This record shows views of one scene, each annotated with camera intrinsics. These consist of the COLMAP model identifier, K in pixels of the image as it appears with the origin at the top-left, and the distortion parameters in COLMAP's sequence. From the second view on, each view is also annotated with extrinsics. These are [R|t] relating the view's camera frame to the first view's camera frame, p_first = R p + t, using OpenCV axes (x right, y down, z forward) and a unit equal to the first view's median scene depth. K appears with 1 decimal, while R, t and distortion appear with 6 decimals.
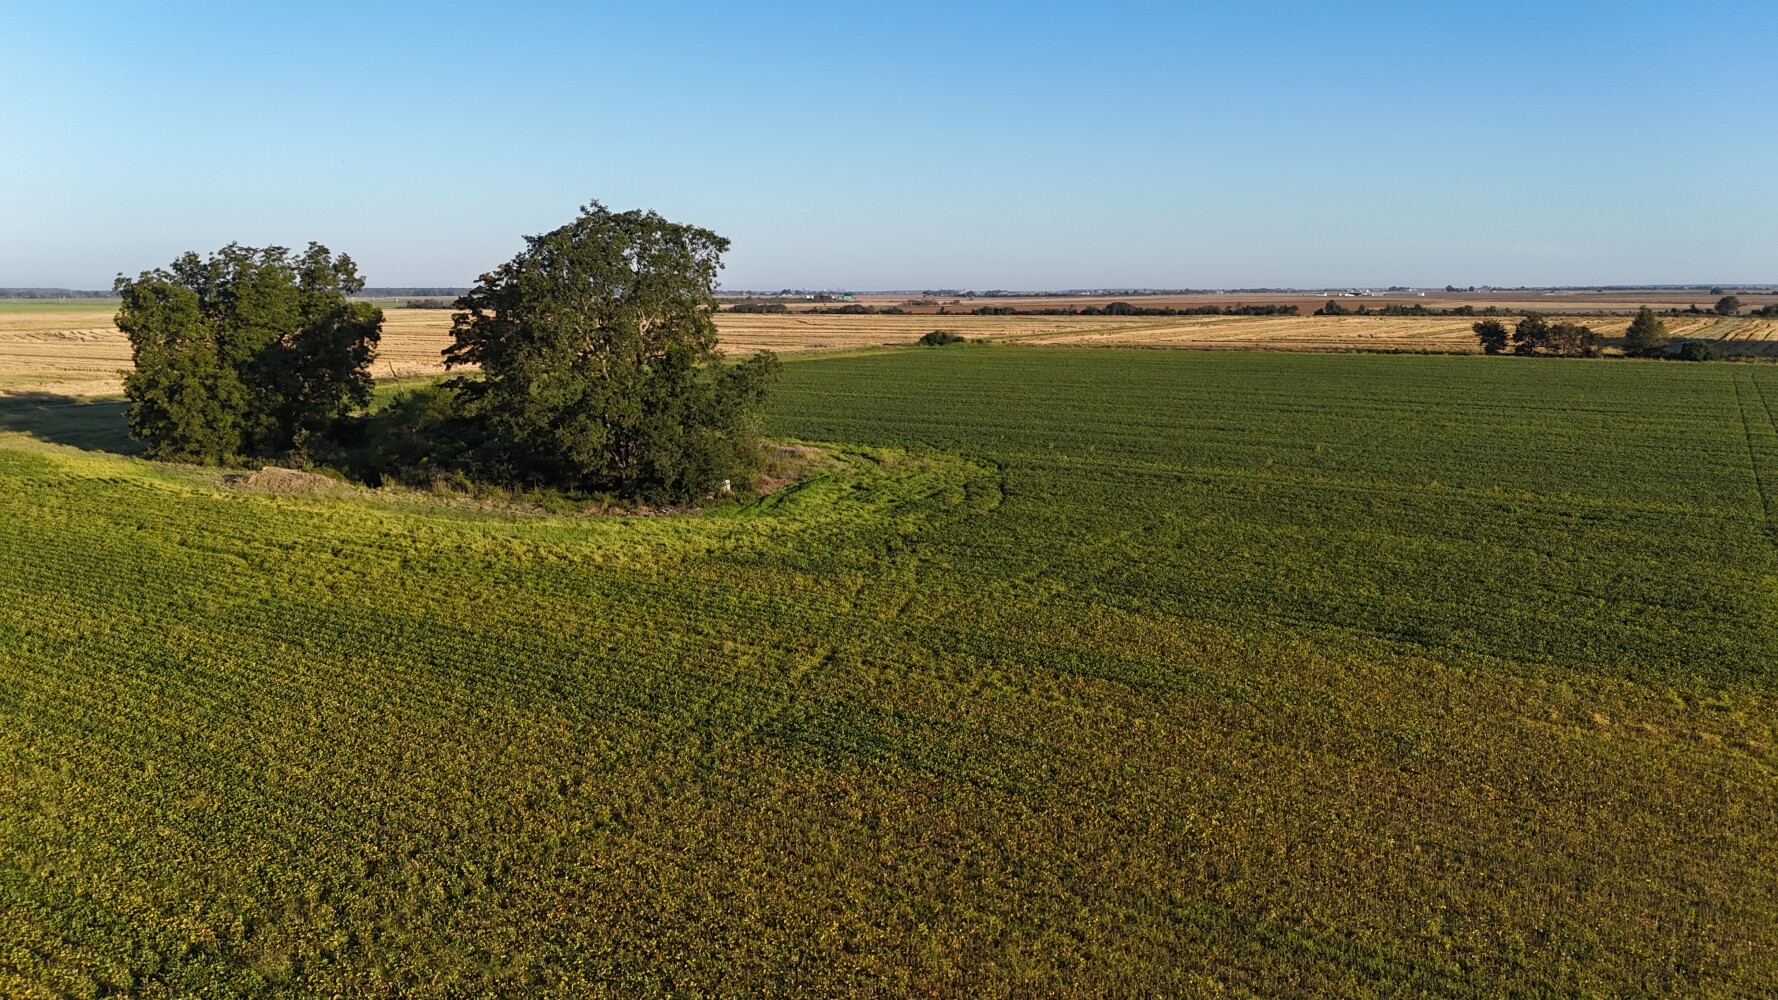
lens RADIAL K [[1302.1, 0, 889.0], [0, 1302.1, 500.0], [0, 0, 1]] dist [0.074092, -0.072629]
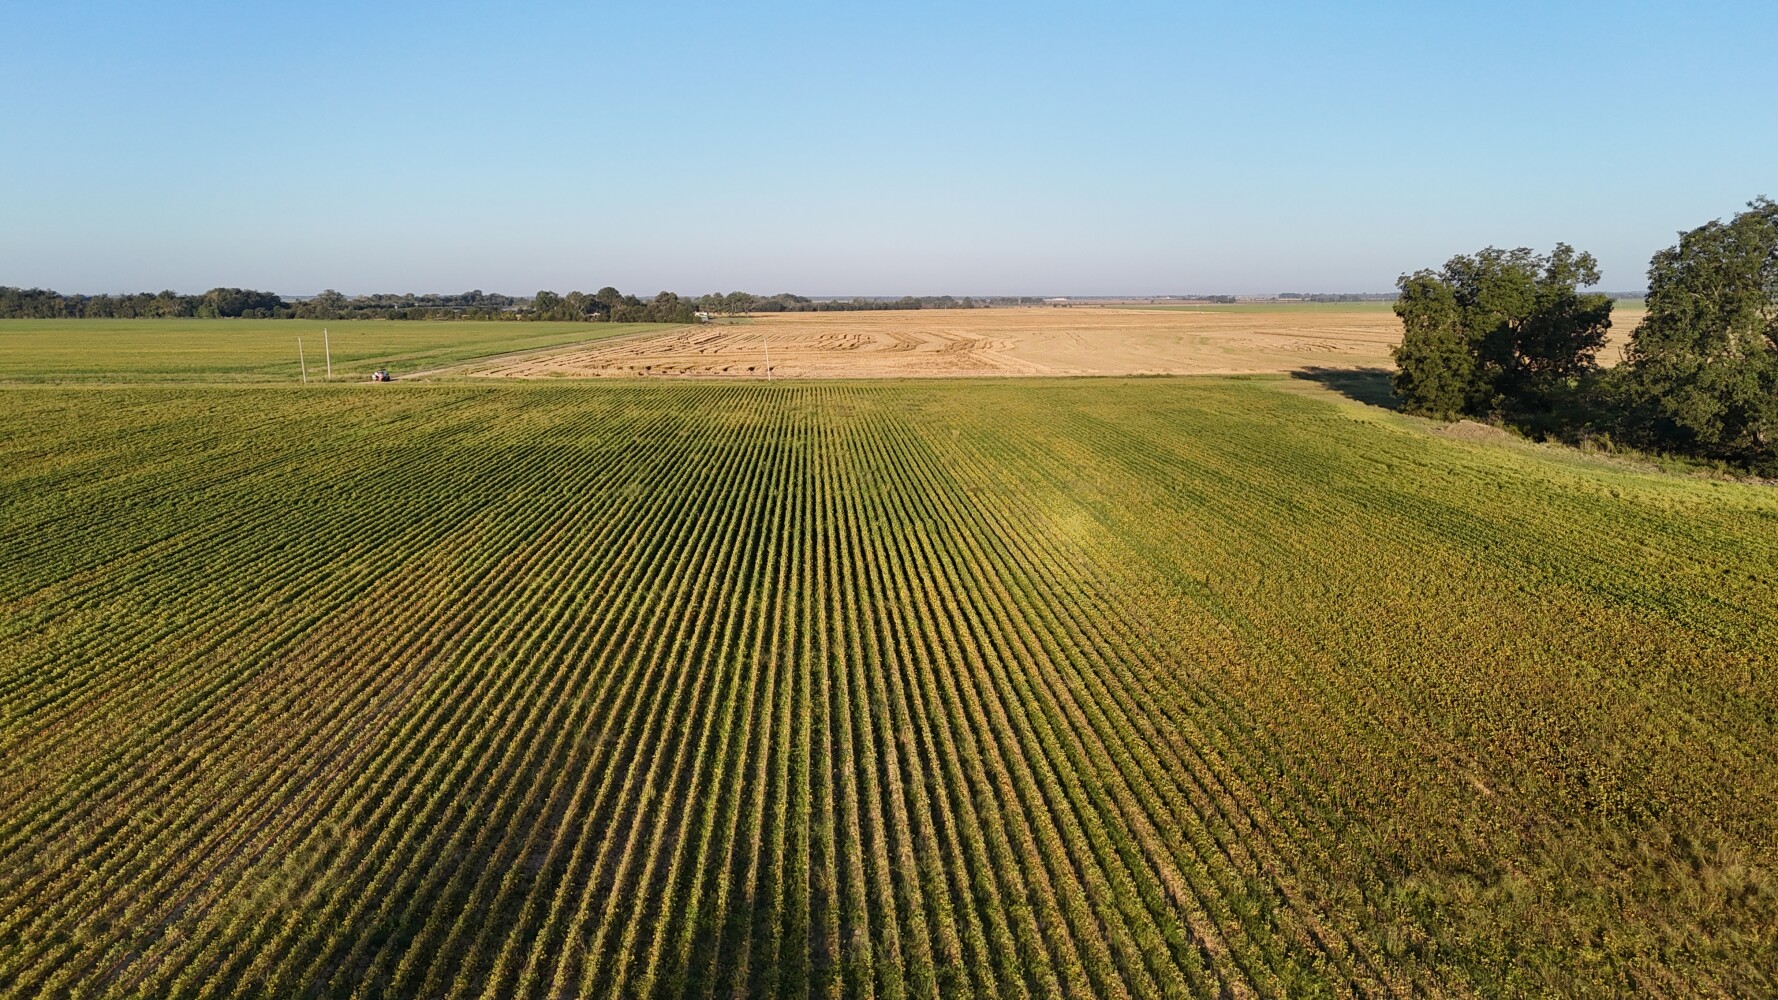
lens RADIAL K [[1302.1, 0, 889.0], [0, 1302.1, 500.0], [0, 0, 1]] dist [0.074092, -0.072629]
pose [[0.560818, 0.128888, -0.817846, 0.292225], [-0.129979, 0.989266, 0.066773, 0.041390], [0.817673, 0.068856, 0.571550, -0.201160]]
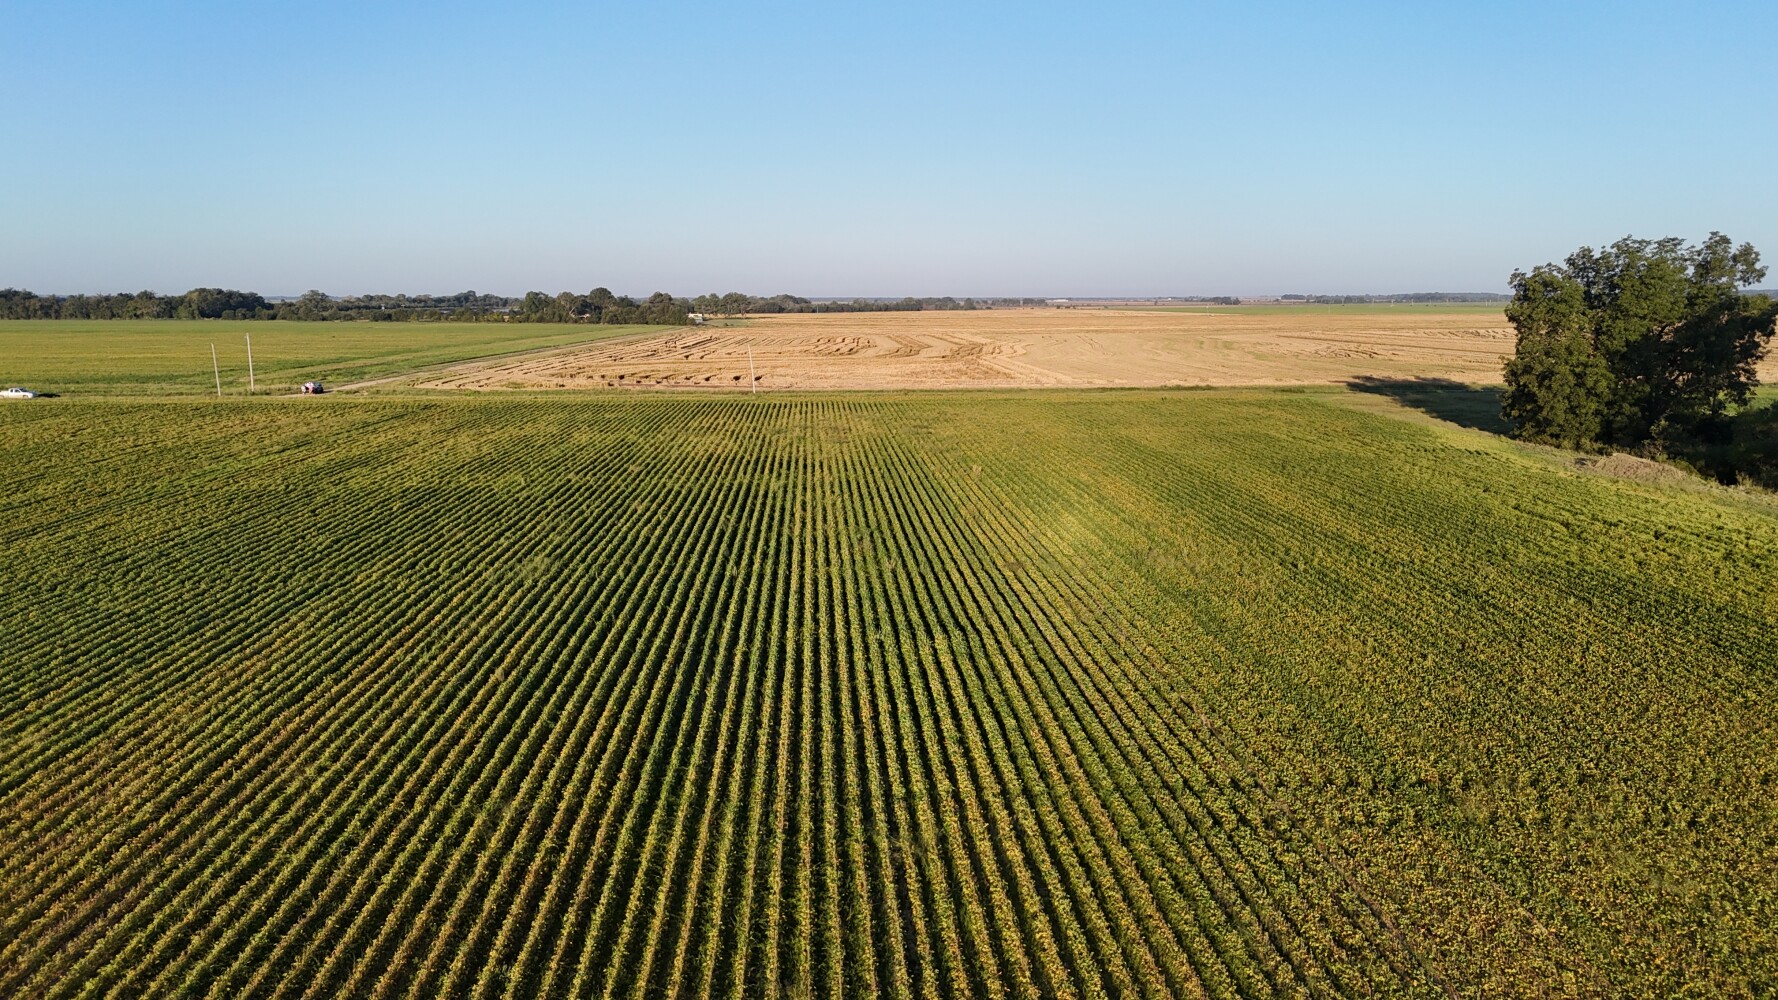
lens RADIAL K [[1302.1, 0, 889.0], [0, 1302.1, 500.0], [0, 0, 1]] dist [0.074092, -0.072629]
pose [[0.560618, 0.128630, -0.818023, 0.058132], [-0.130769, 0.989218, 0.065929, 0.017978], [0.817684, 0.070012, 0.571394, -0.047462]]
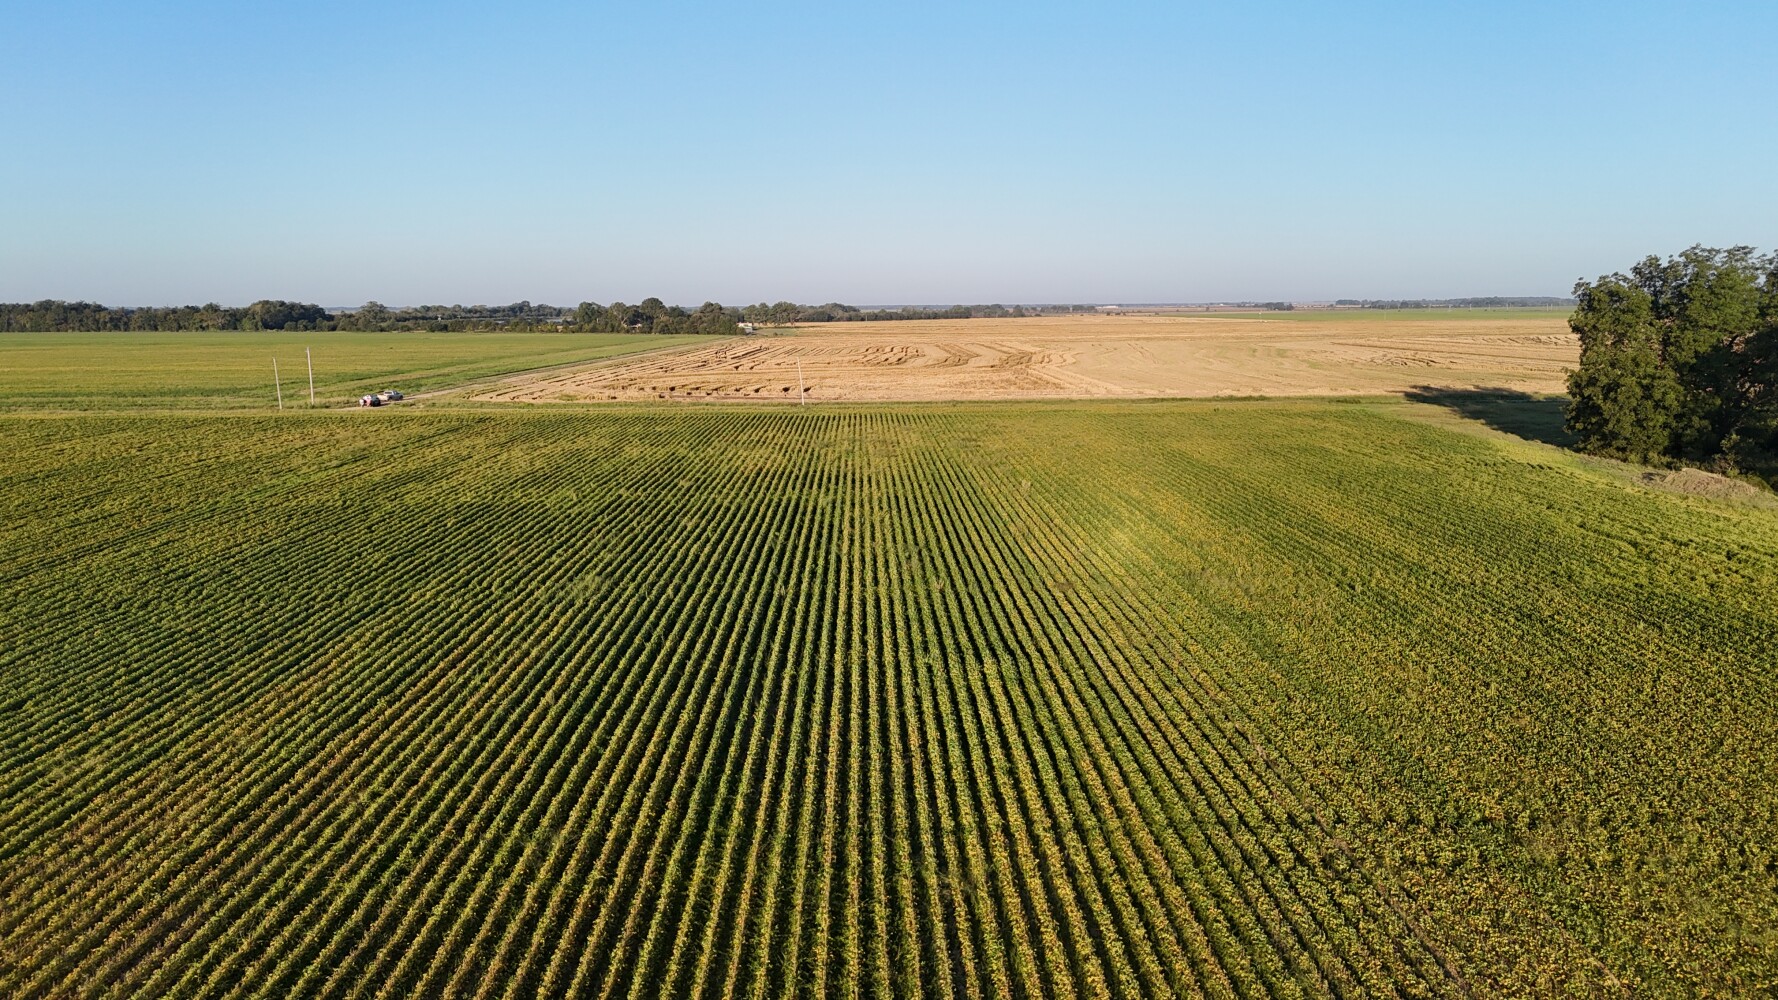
lens RADIAL K [[1302.1, 0, 889.0], [0, 1302.1, 500.0], [0, 0, 1]] dist [0.074092, -0.072629]
pose [[0.529529, 0.124350, -0.839129, 0.054731], [-0.128894, 0.989506, 0.065296, 0.011665], [0.838442, 0.073583, 0.540000, -0.046159]]
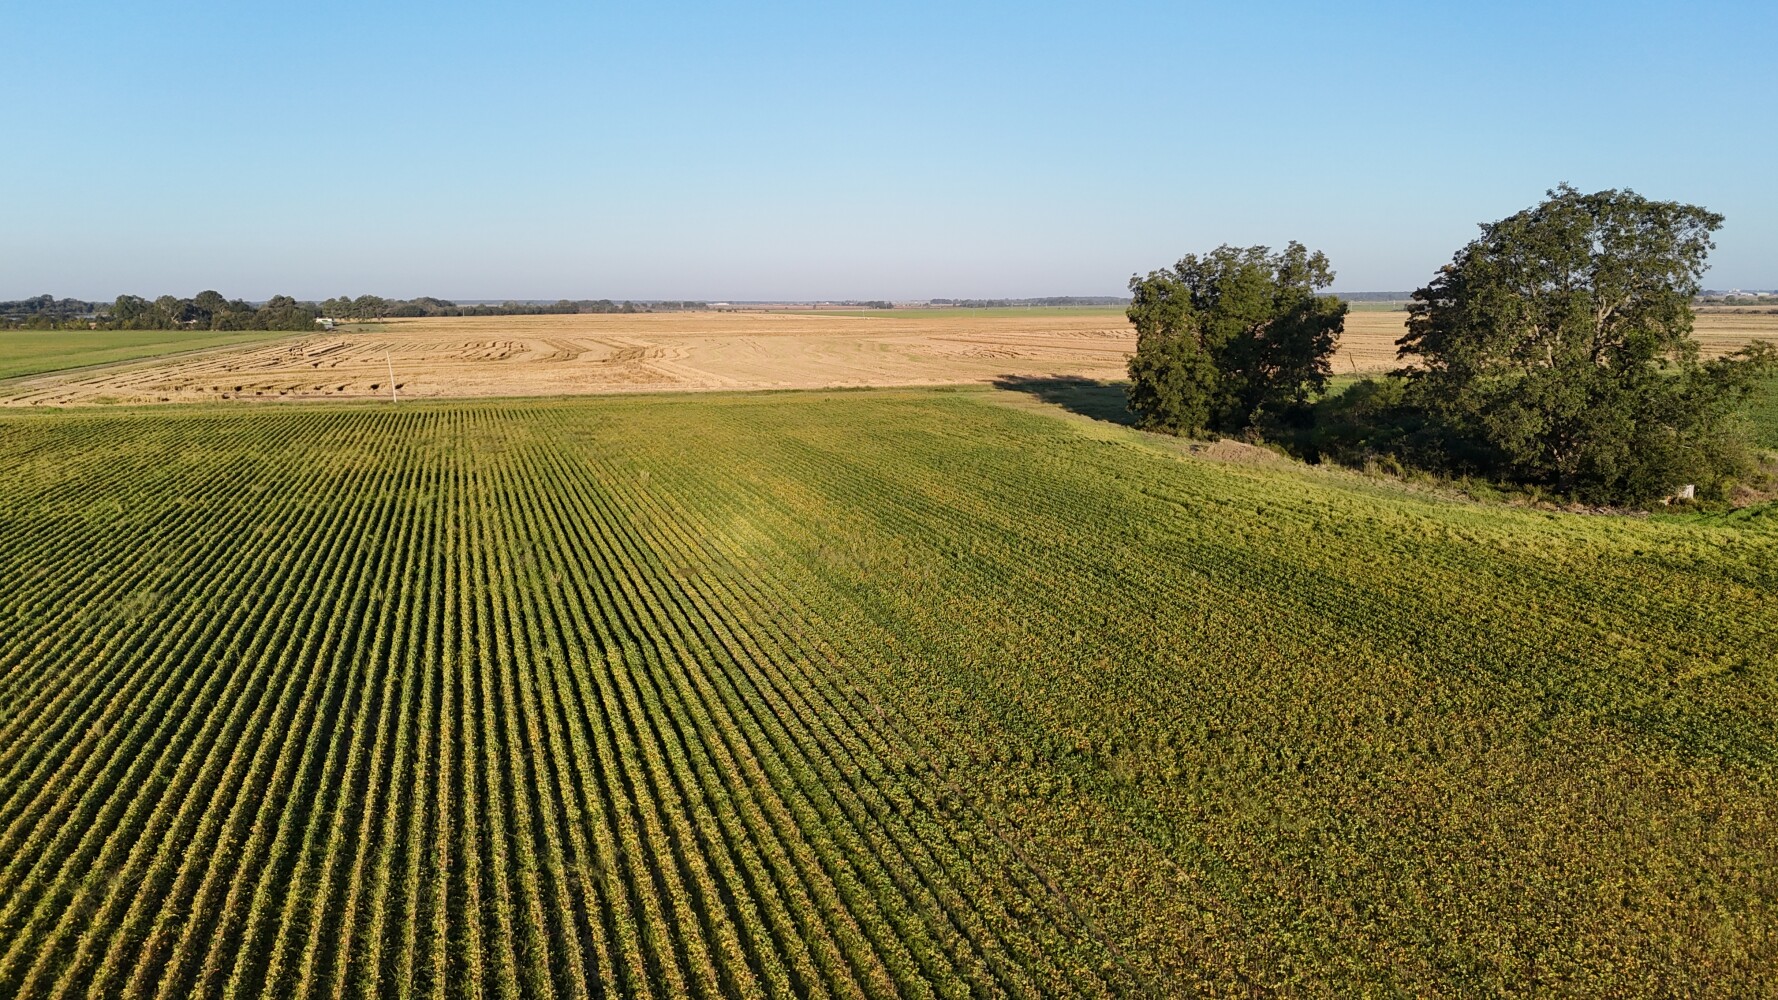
lens RADIAL K [[1302.1, 0, 889.0], [0, 1302.1, 500.0], [0, 0, 1]] dist [0.074092, -0.072629]
pose [[0.751951, 0.097928, -0.651905, 0.055628], [-0.099989, 0.994406, 0.034044, 0.018416], [0.651592, 0.039584, 0.757536, -0.045273]]
